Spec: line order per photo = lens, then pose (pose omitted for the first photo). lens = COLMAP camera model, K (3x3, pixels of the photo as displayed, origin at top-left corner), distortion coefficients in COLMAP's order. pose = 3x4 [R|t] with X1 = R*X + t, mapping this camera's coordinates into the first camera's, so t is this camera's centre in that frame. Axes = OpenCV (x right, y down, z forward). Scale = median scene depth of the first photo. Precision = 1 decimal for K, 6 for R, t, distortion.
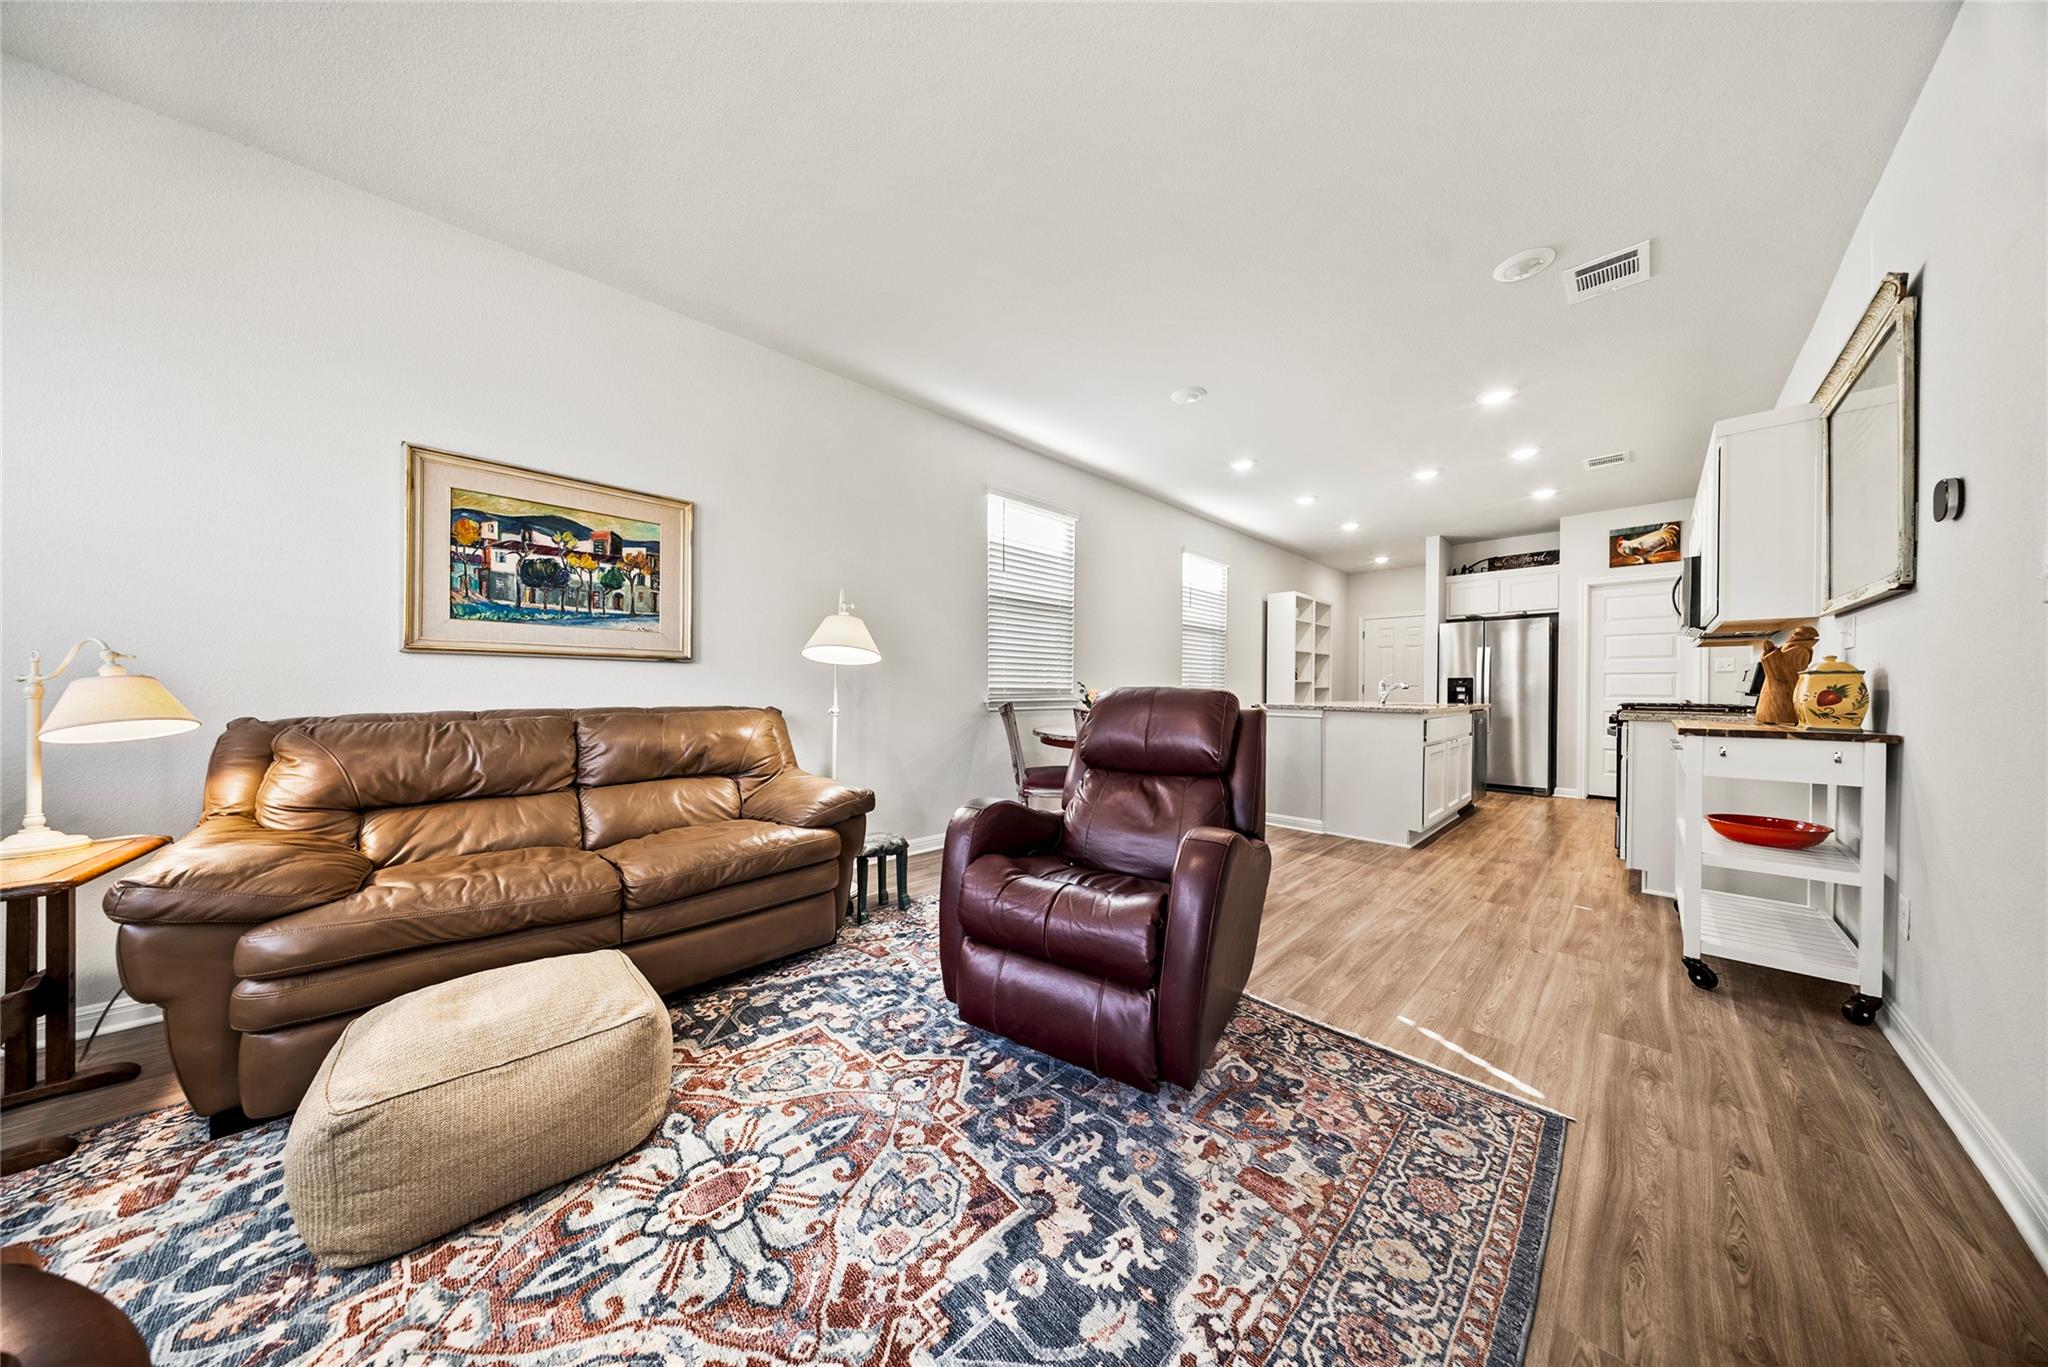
lens RADIAL K [[607.8, 0, 1021.7], [0, 607.8, 689.9], [0, 0, 1]] dist [0.001706, -0.001338]
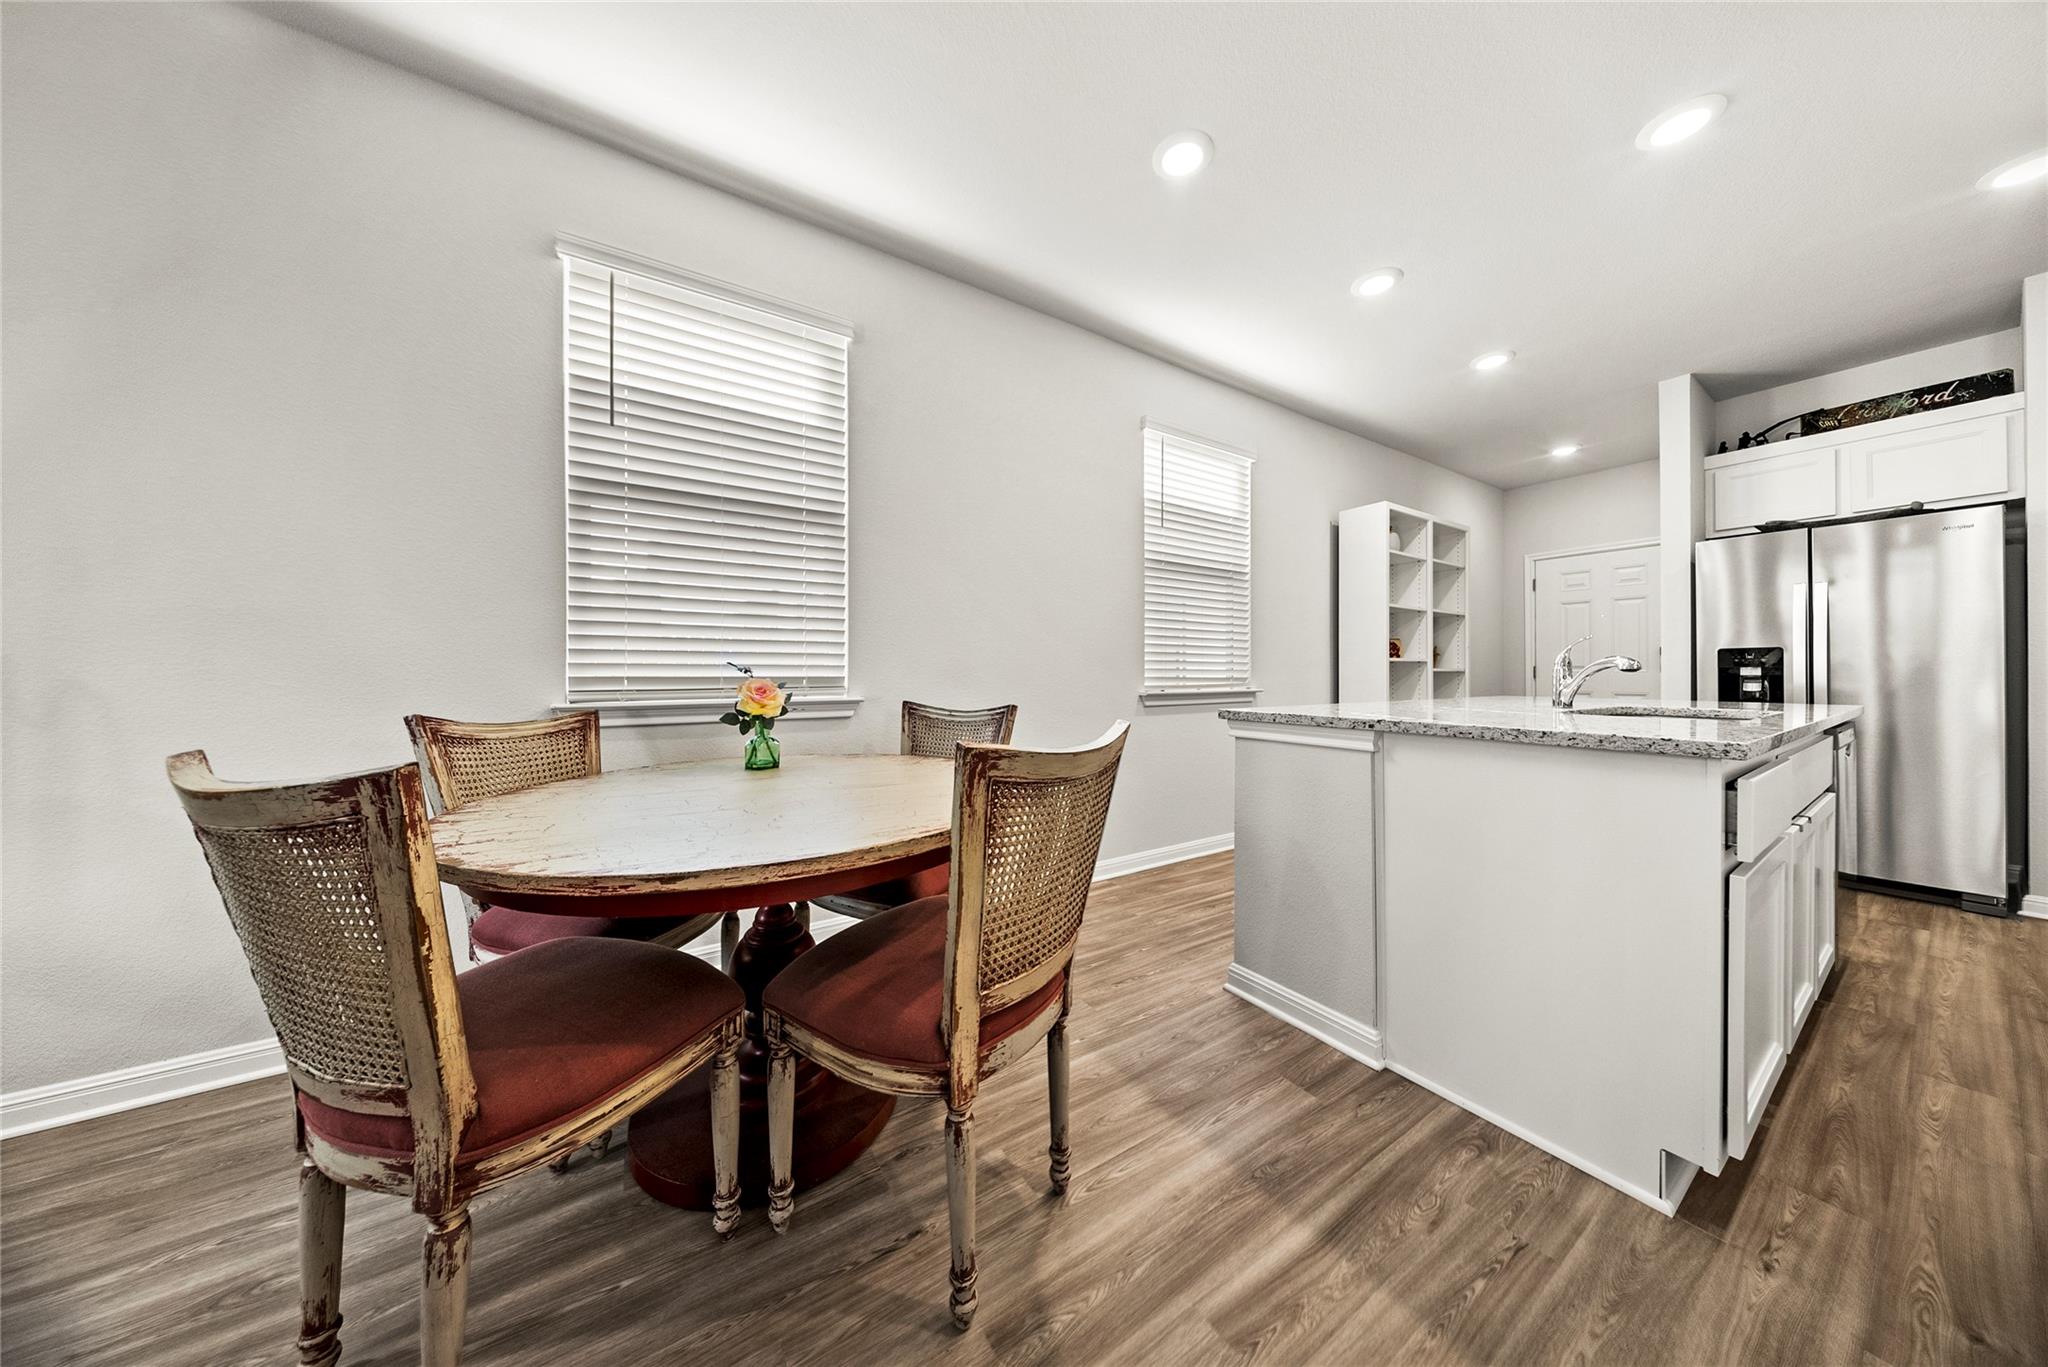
lens RADIAL K [[607.8, 0, 1022.0], [0, 607.8, 673.1], [0, 0, 1]] dist [0.001706, -0.001338]
pose [[0.980035, -0.009159, -0.198616, 0.896417], [0.007847, 0.999942, -0.007391, -0.003797], [0.198672, 0.005685, 0.980050, 1.486150]]
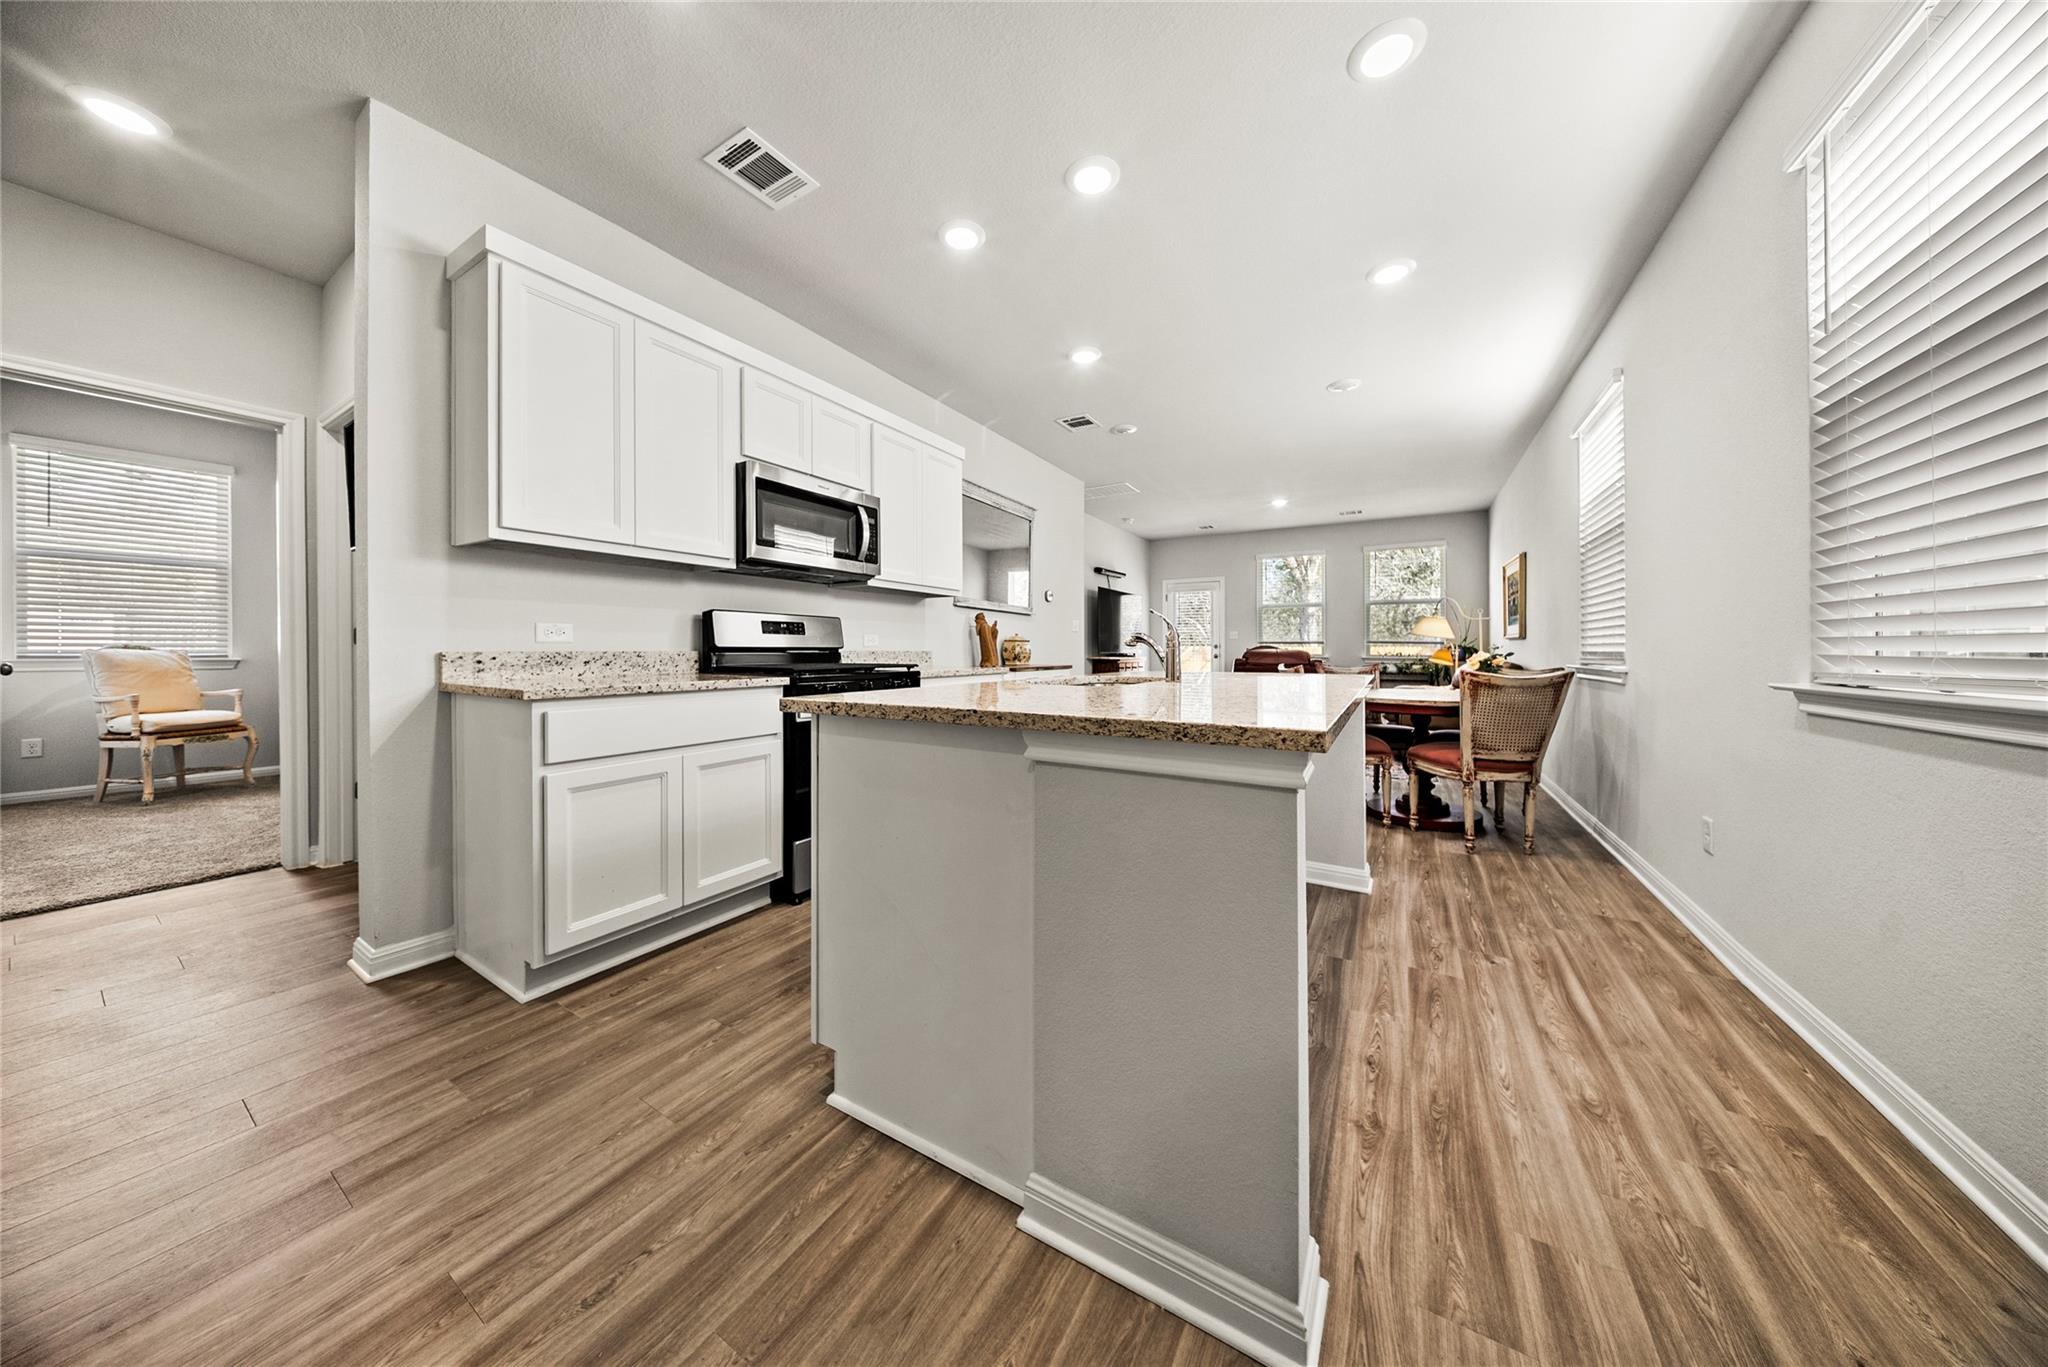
lens RADIAL K [[607.8, 0, 1016.1], [0, 607.8, 654.3], [0, 0, 1]] dist [0.001706, -0.001338]
pose [[-0.970269, -0.007892, -0.241901, 2.306638], [-0.010852, 0.999882, 0.010905, -0.001018], [0.241786, 0.013205, -0.970240, 3.983543]]
